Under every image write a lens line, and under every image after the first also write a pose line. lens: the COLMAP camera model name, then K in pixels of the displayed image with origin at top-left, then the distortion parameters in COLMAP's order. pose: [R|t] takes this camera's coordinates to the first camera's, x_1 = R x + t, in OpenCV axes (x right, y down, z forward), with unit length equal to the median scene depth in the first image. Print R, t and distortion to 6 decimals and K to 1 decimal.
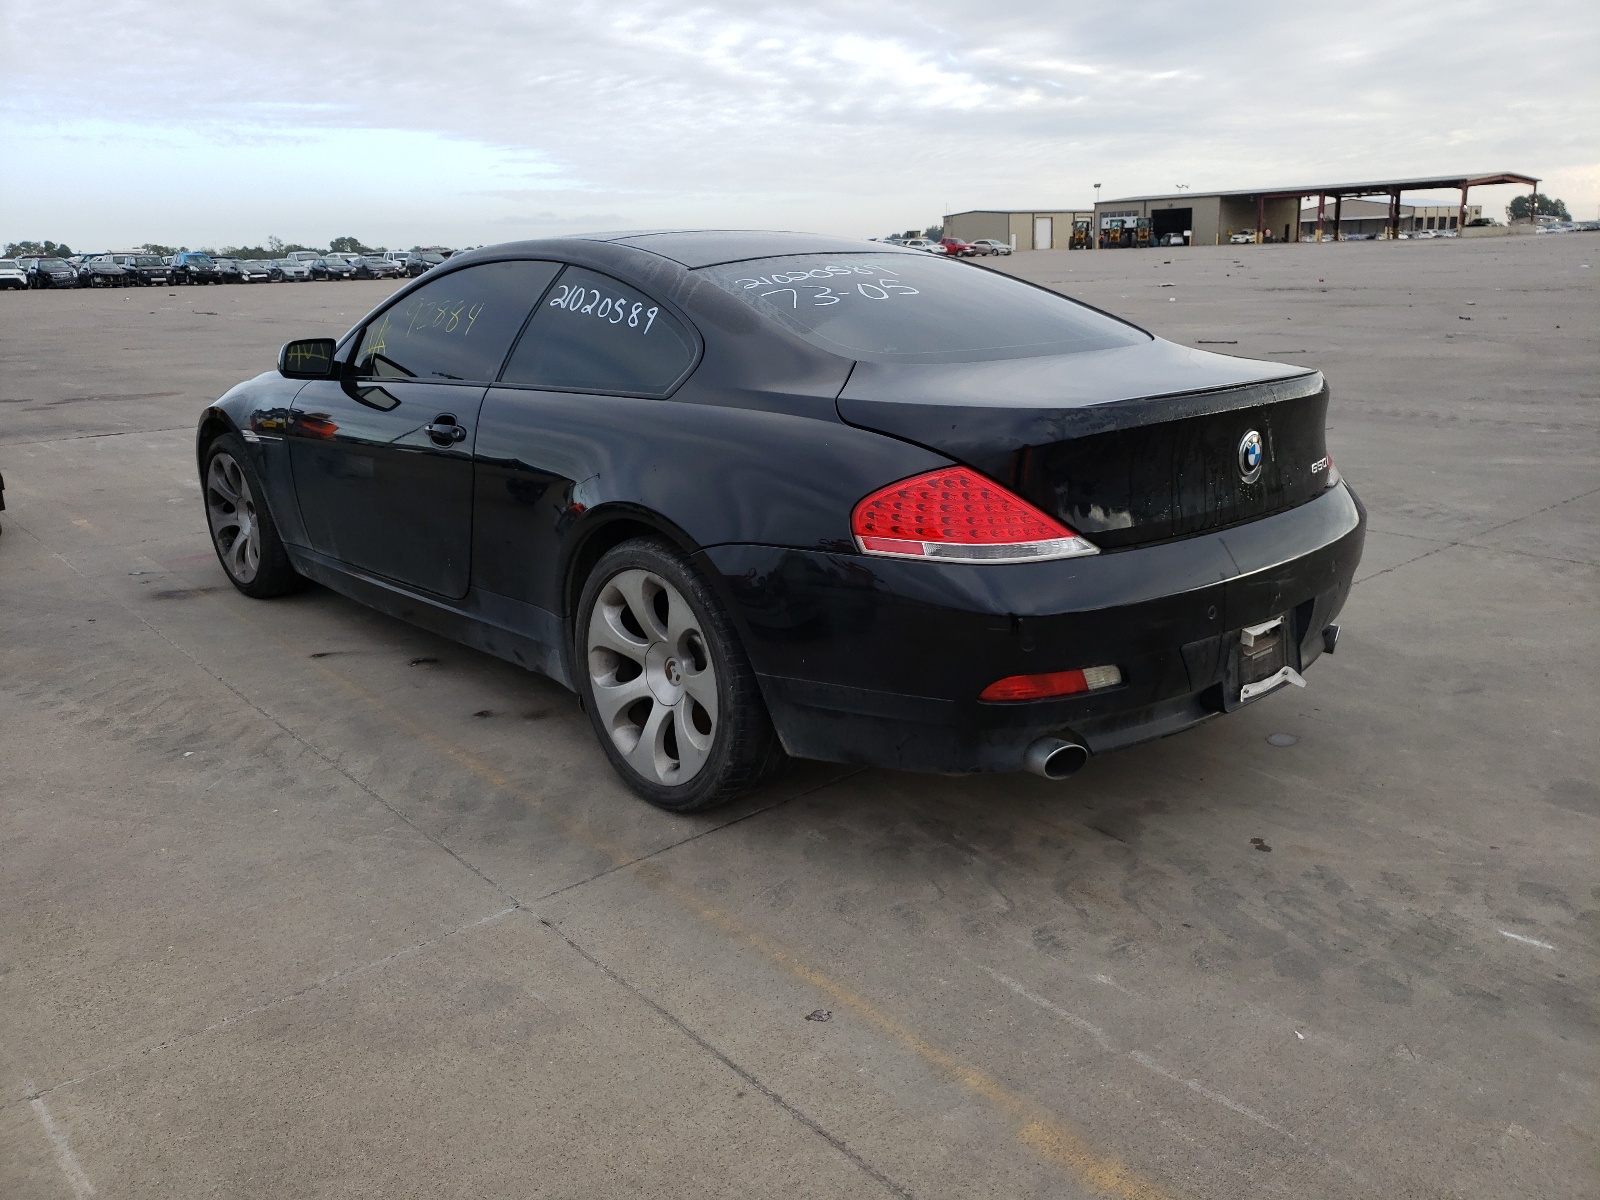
lens RADIAL K [[1264.0, 0, 792.0], [0, 1264.0, 594.9], [0, 0, 1]] dist [0.018994, 0.000366]
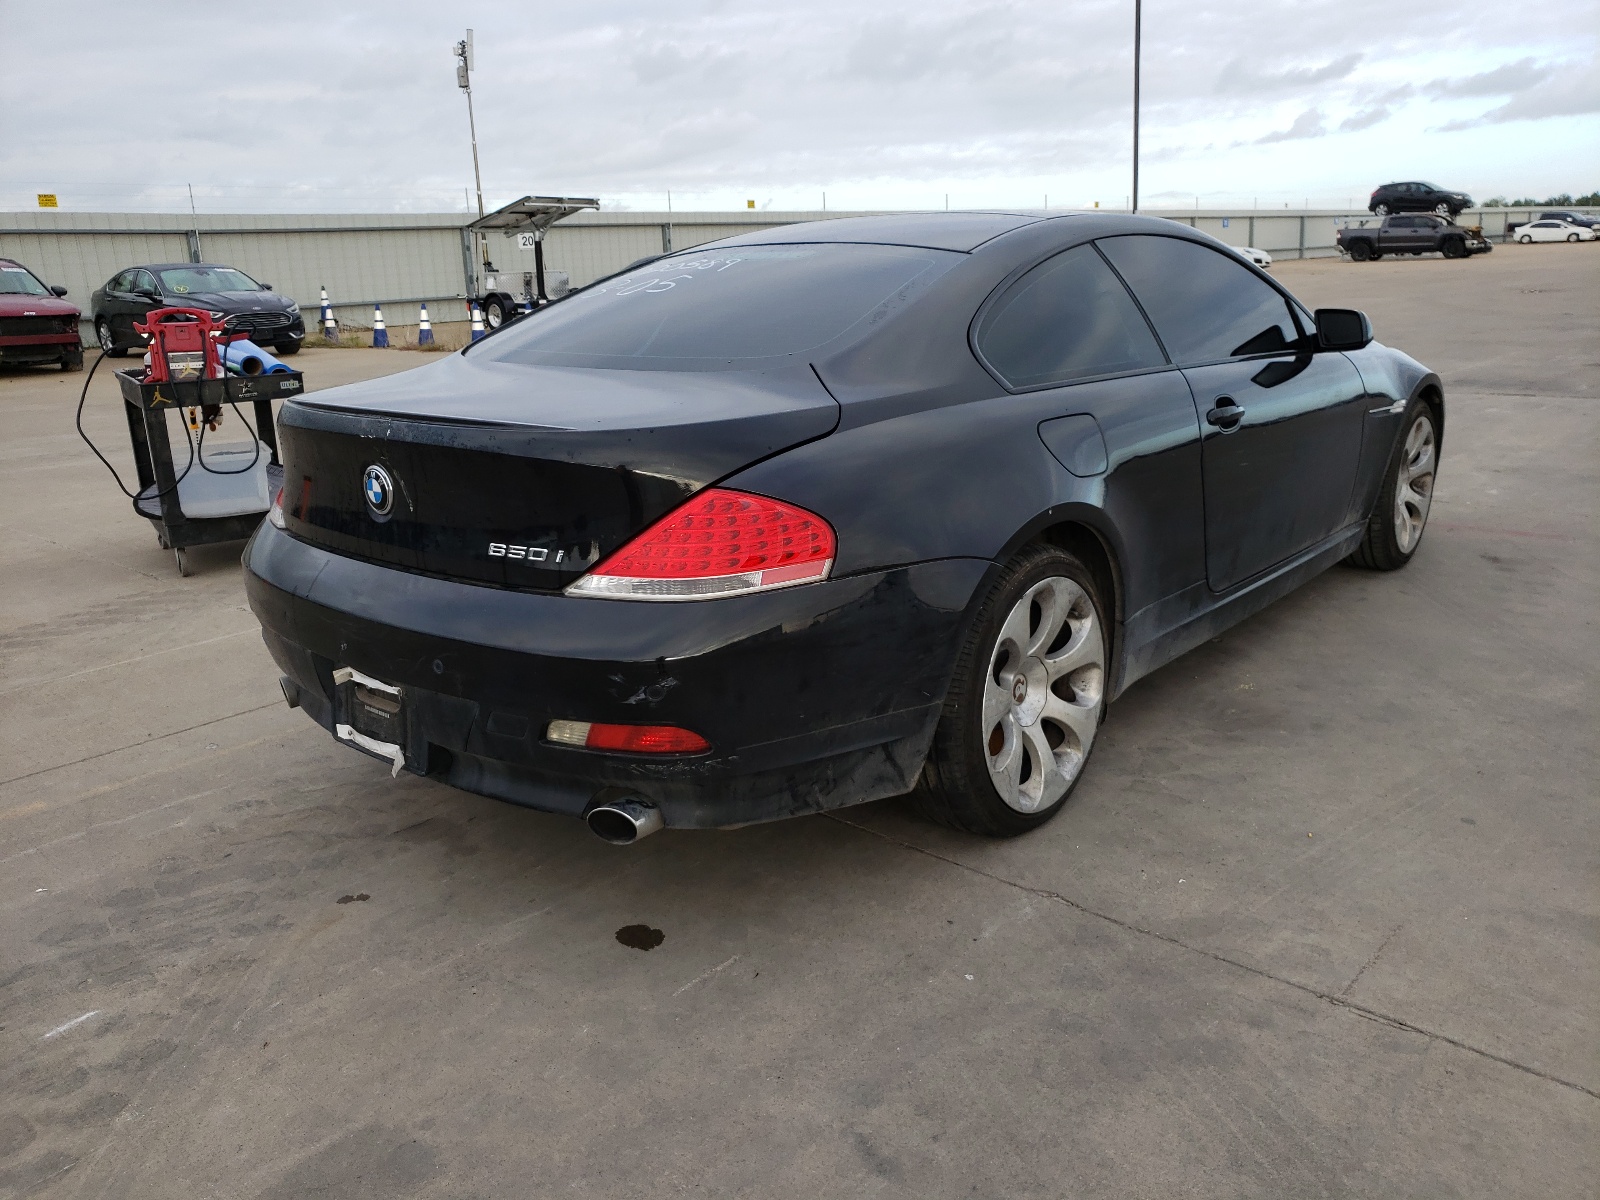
lens RADIAL K [[1264.0, 0, 793.5], [0, 1264.0, 606.1], [0, 0, 1]] dist [0.018994, 0.000366]
pose [[0.102153, 0.282346, -0.953858, 1.297191], [-0.226441, 0.940301, 0.254082, -0.327904], [0.968653, 0.190037, 0.159990, 1.192549]]
